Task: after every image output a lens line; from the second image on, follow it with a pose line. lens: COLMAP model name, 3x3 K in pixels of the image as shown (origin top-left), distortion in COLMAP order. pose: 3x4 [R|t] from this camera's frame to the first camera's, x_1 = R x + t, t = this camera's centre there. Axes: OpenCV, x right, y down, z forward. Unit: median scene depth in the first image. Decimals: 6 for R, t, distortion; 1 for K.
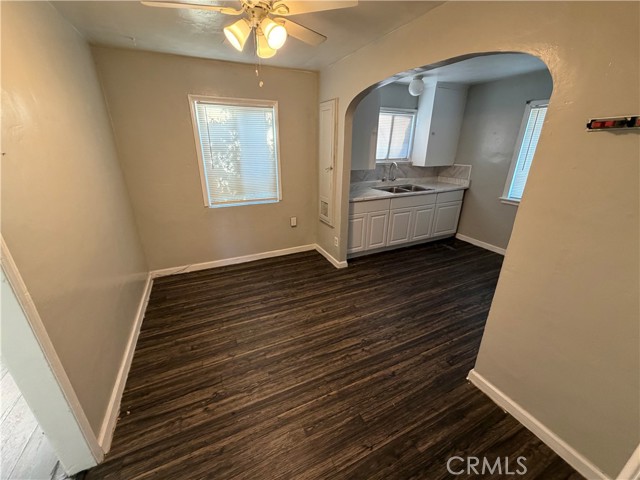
lens RADIAL K [[254.5, 0, 317.2], [0, 254.5, 239.8], [0, 0, 1]] dist [0.001812, 0.000039]
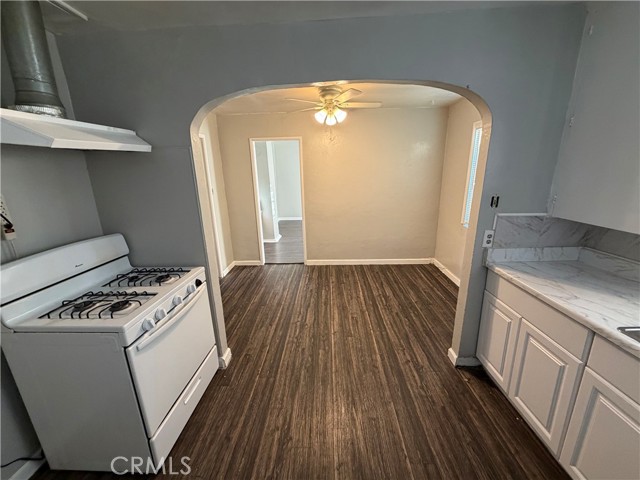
lens RADIAL K [[254.5, 0, 319.8], [0, 254.5, 237.7], [0, 0, 1]] dist [0.001812, 0.000039]
pose [[-0.450461, 0.232723, -0.861931, 0.861078], [-0.291129, 0.874369, 0.388231, -0.361839], [0.843996, 0.425816, -0.326116, 0.986814]]
